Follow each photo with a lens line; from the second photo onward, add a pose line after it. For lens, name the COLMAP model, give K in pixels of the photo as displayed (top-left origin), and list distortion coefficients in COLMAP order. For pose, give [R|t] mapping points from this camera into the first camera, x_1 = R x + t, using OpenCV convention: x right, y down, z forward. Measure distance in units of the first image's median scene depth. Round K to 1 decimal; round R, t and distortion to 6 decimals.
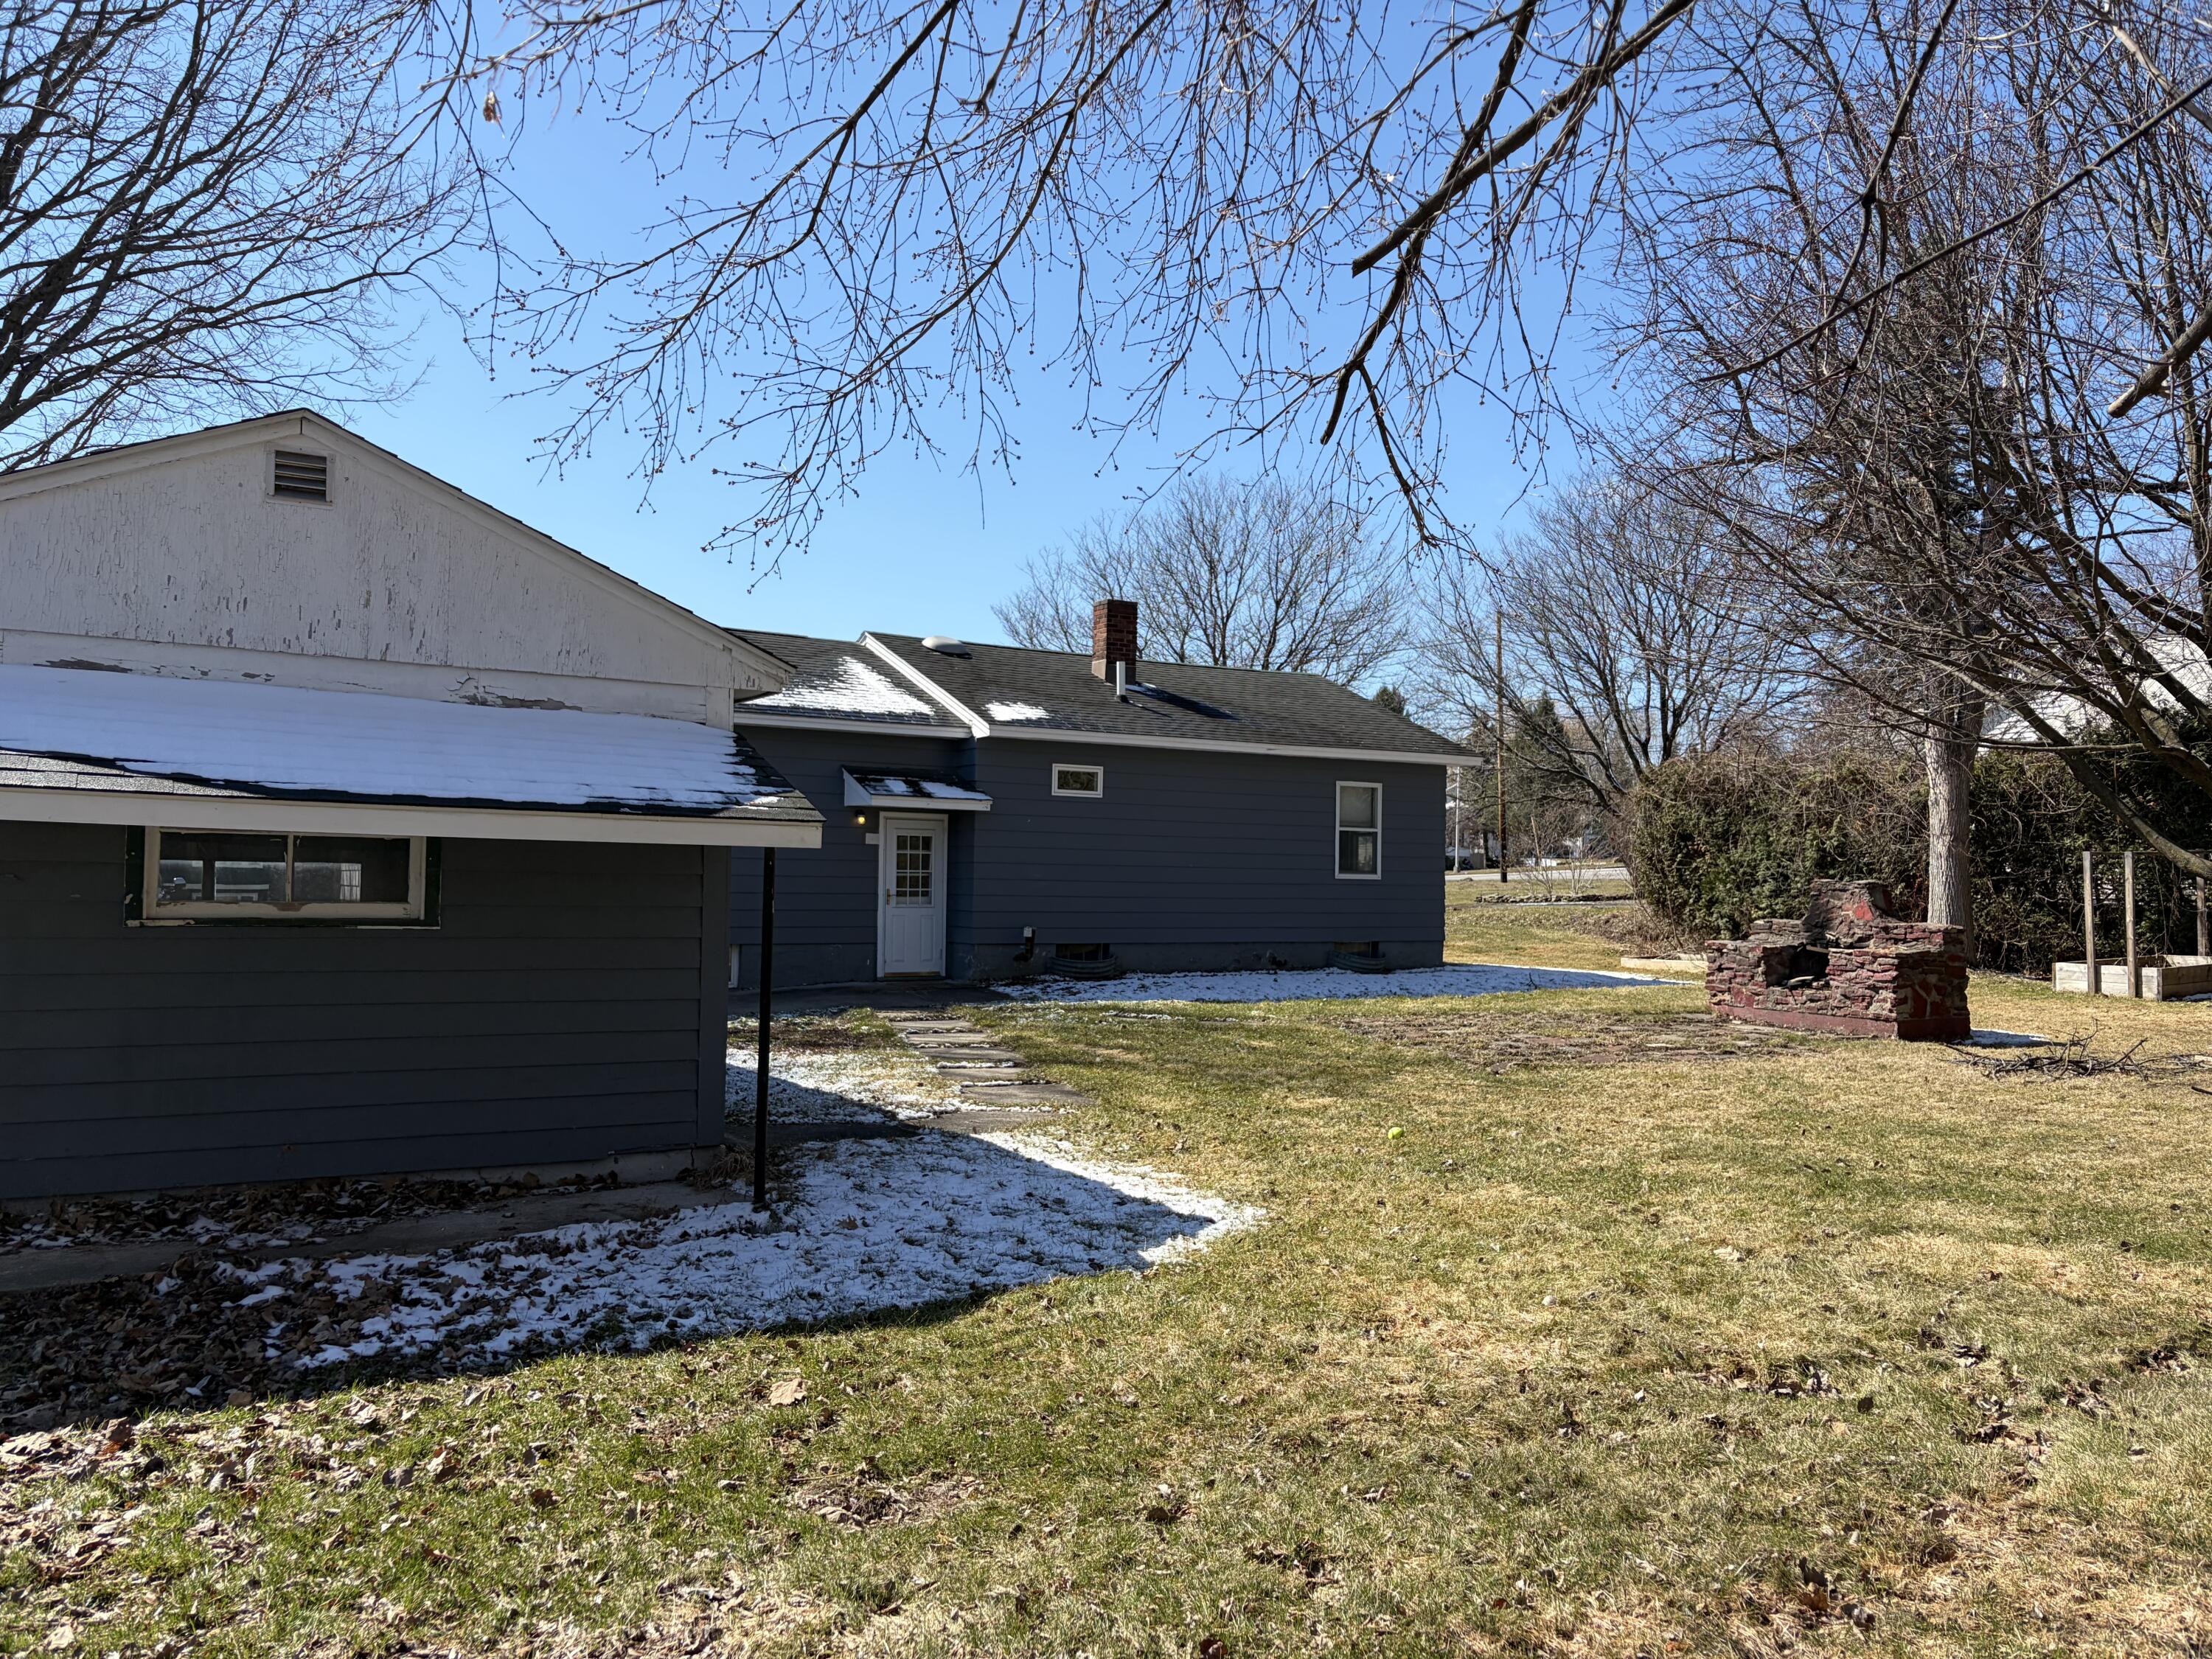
lens RADIAL K [[1659.8, 0, 1099.8], [0, 1659.8, 833.9], [0, 0, 1]] dist [0.049828, -0.053382]
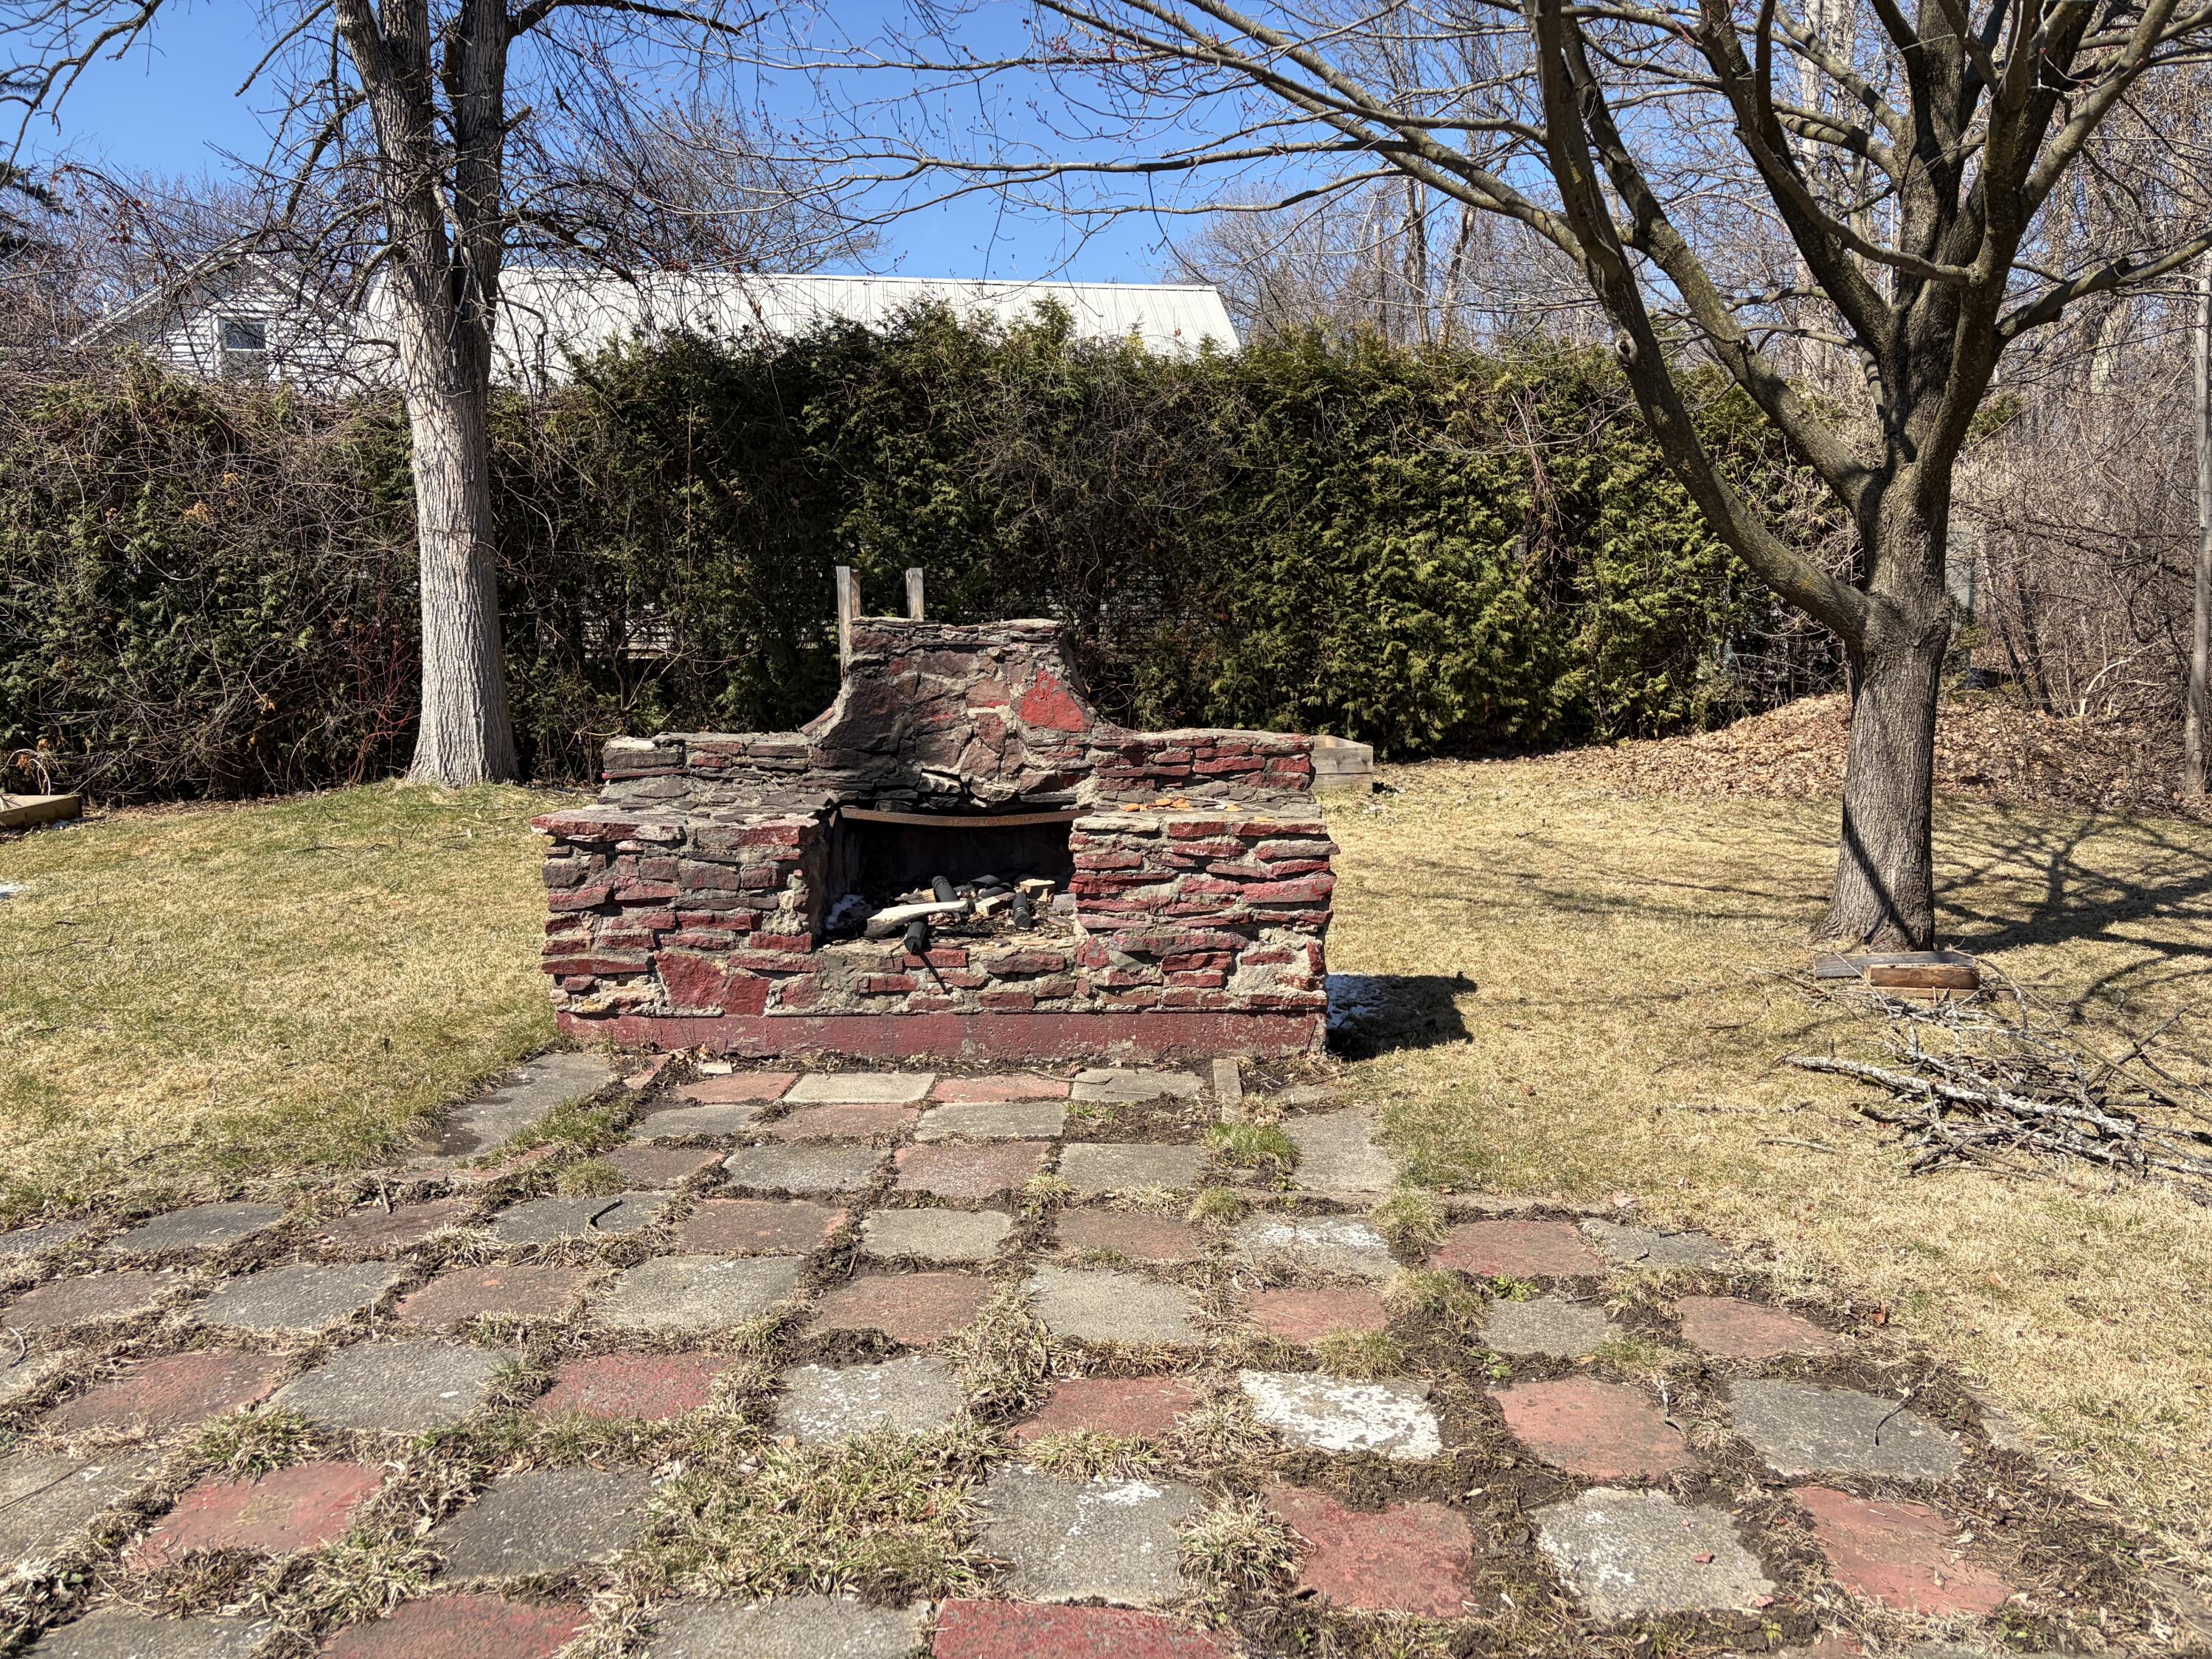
lens RADIAL K [[1659.8, 0, 1154.4], [0, 1659.8, 850.8], [0, 0, 1]] dist [0.049828, -0.053382]
pose [[0.343180, -0.128386, 0.930454, 0.086182], [-0.023004, 0.989168, 0.144972, 0.017076], [-0.938988, -0.071155, 0.336509, 0.589949]]
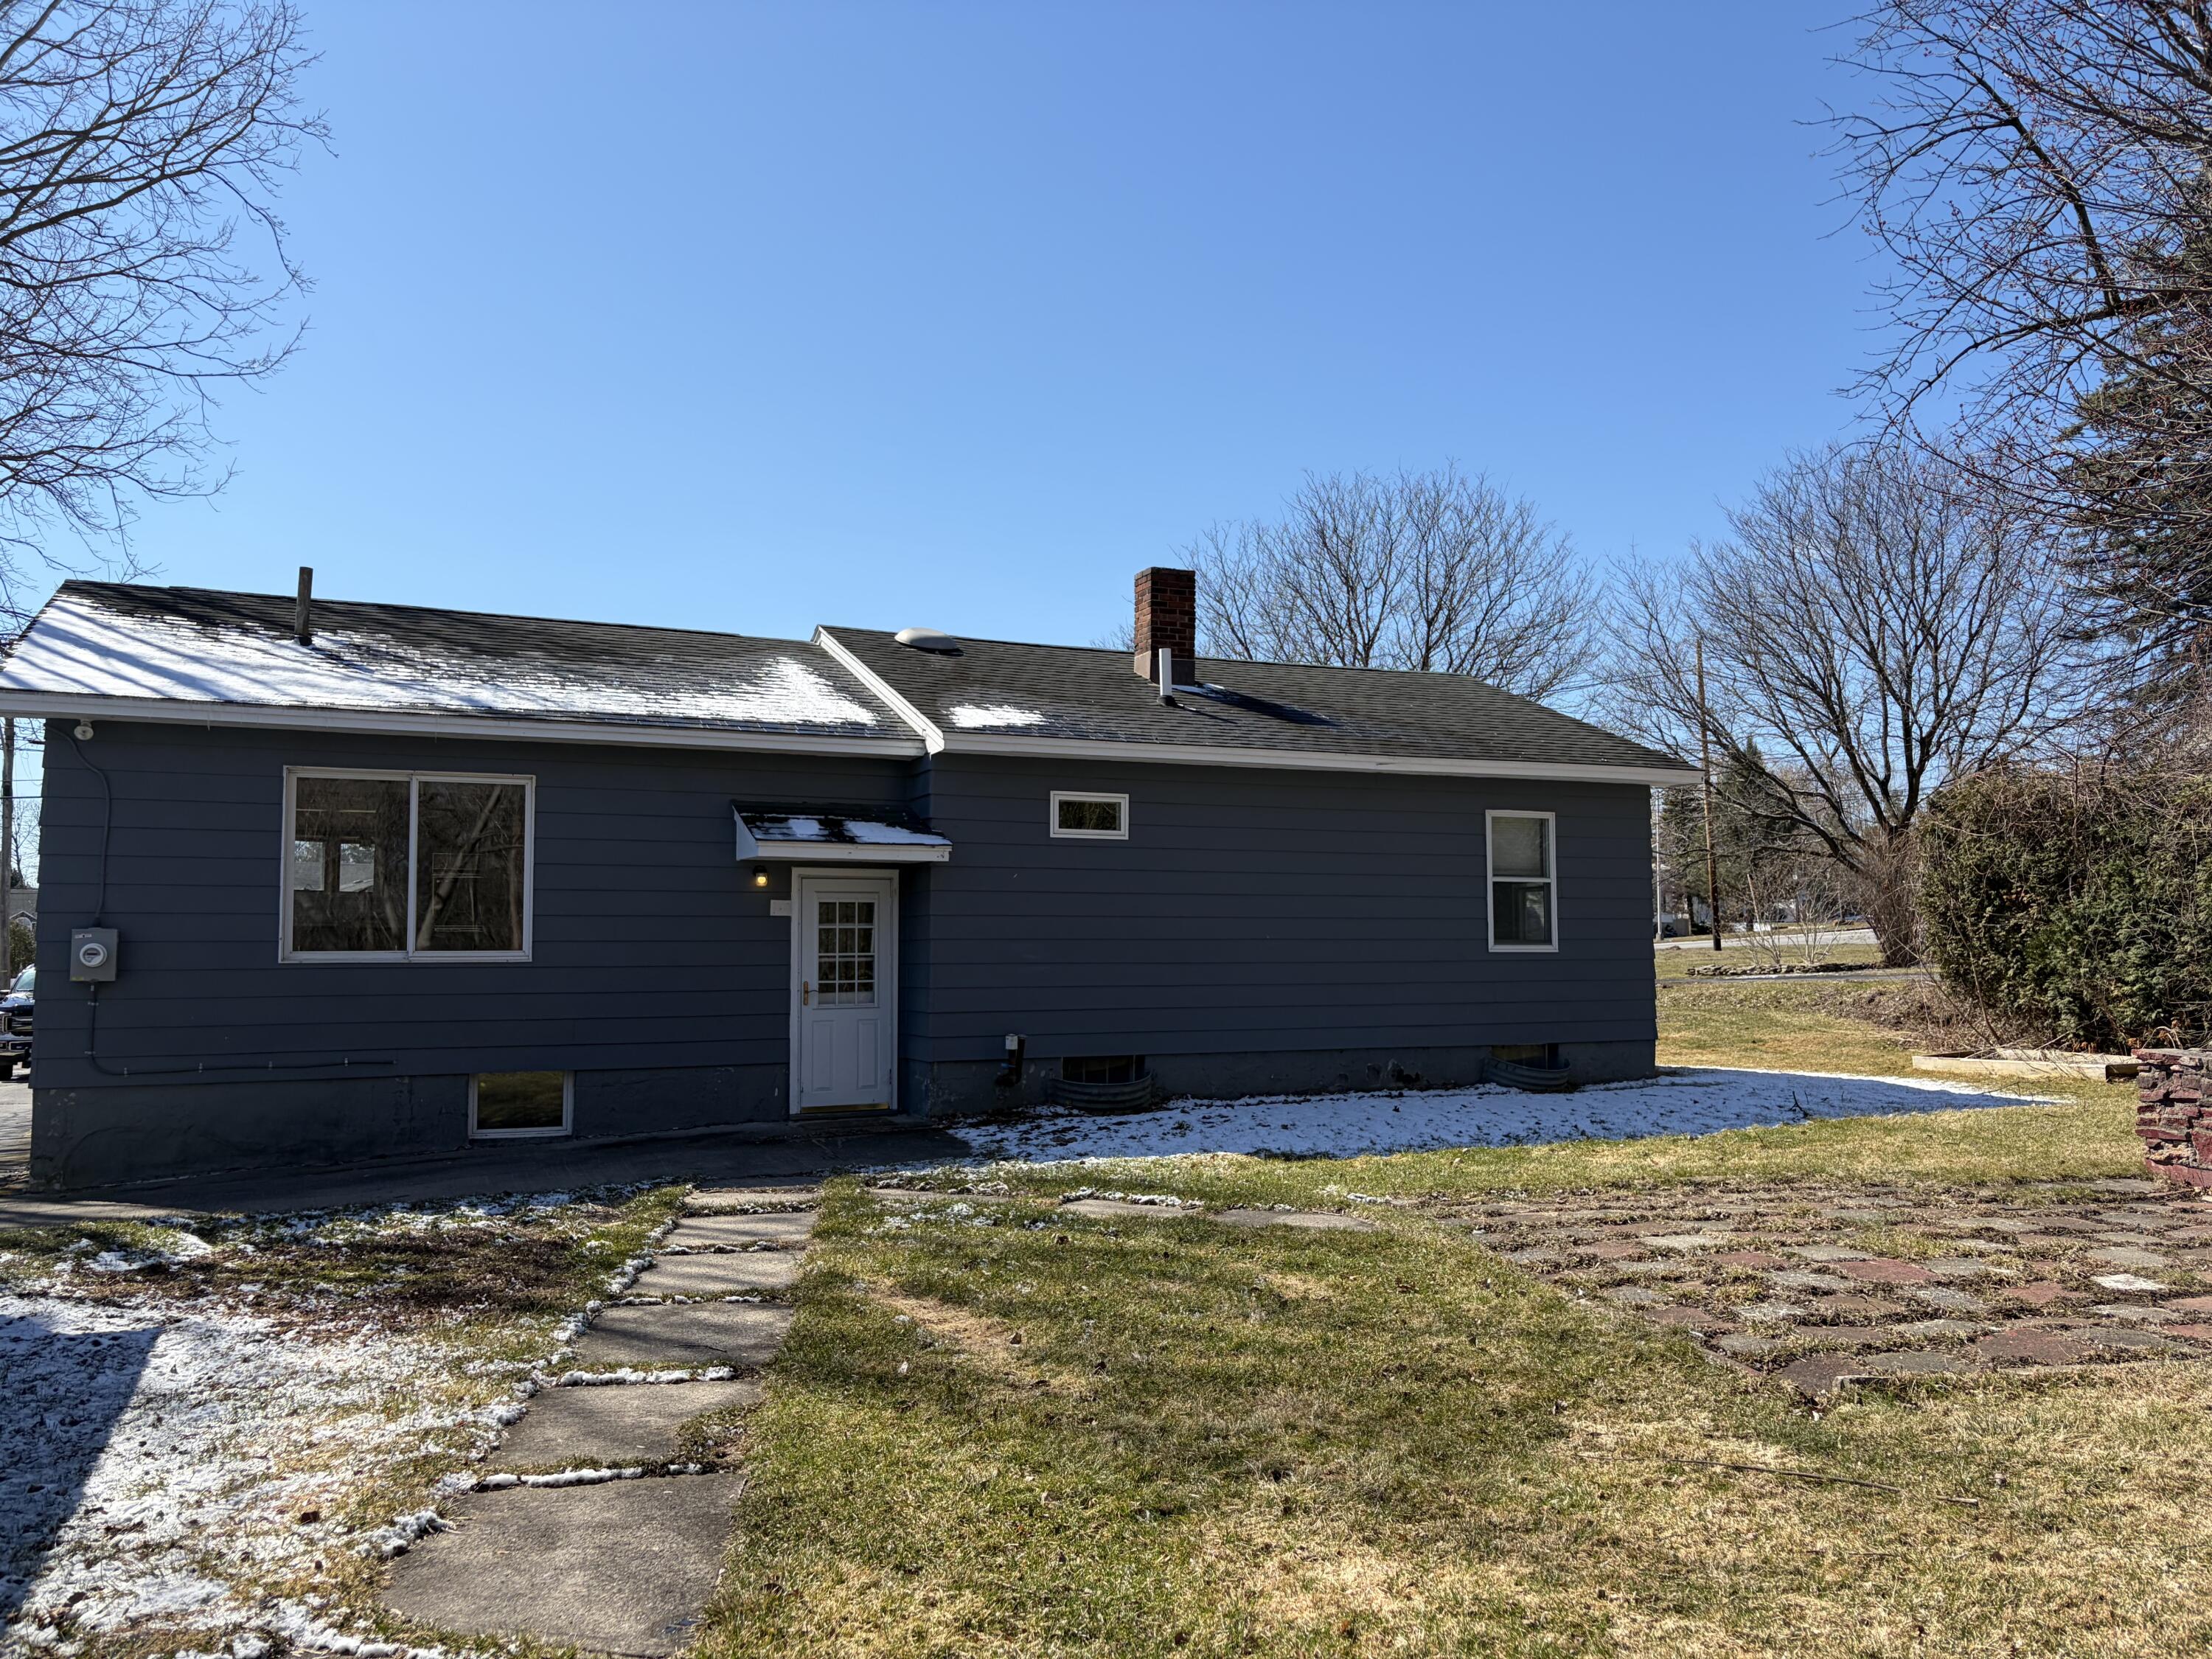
lens RADIAL K [[1659.8, 0, 1109.8], [0, 1659.8, 818.5], [0, 0, 1]] dist [0.049828, -0.053382]
pose [[0.994286, -0.029681, -0.102541, 0.056788], [0.023951, 0.998106, -0.056664, 0.006880], [0.104029, 0.053884, 0.993114, 0.290403]]
